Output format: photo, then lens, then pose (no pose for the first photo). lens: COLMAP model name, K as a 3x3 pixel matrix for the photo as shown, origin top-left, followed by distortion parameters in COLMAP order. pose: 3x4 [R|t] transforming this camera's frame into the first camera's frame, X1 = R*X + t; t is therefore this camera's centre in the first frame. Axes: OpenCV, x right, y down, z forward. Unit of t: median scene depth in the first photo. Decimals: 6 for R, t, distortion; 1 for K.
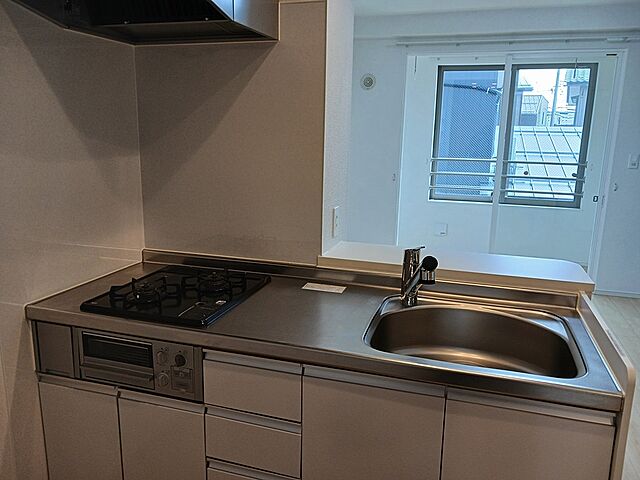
lens RADIAL K [[506.9, 0, 322.9], [0, 506.9, 239.3], [0, 0, 1]] dist [0.031789, -0.014723]
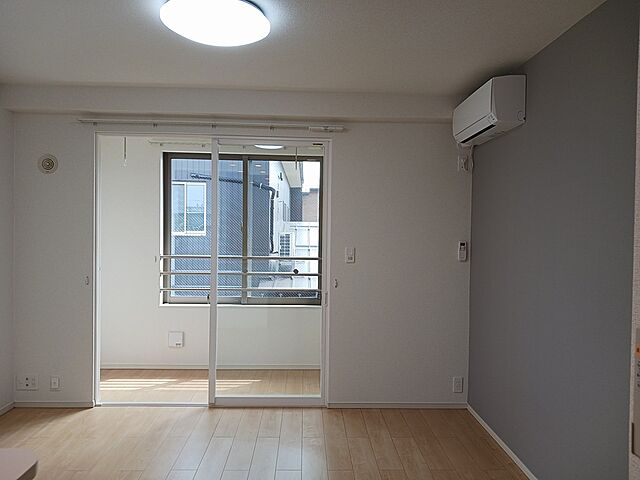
lens RADIAL K [[506.9, 0, 318.1], [0, 506.9, 239.1], [0, 0, 1]] dist [0.031789, -0.014723]
pose [[0.946201, -0.014637, 0.323248, 0.240132], [0.074309, 0.982107, -0.173045, -0.025299], [-0.314931, 0.187756, 0.930358, 0.152881]]
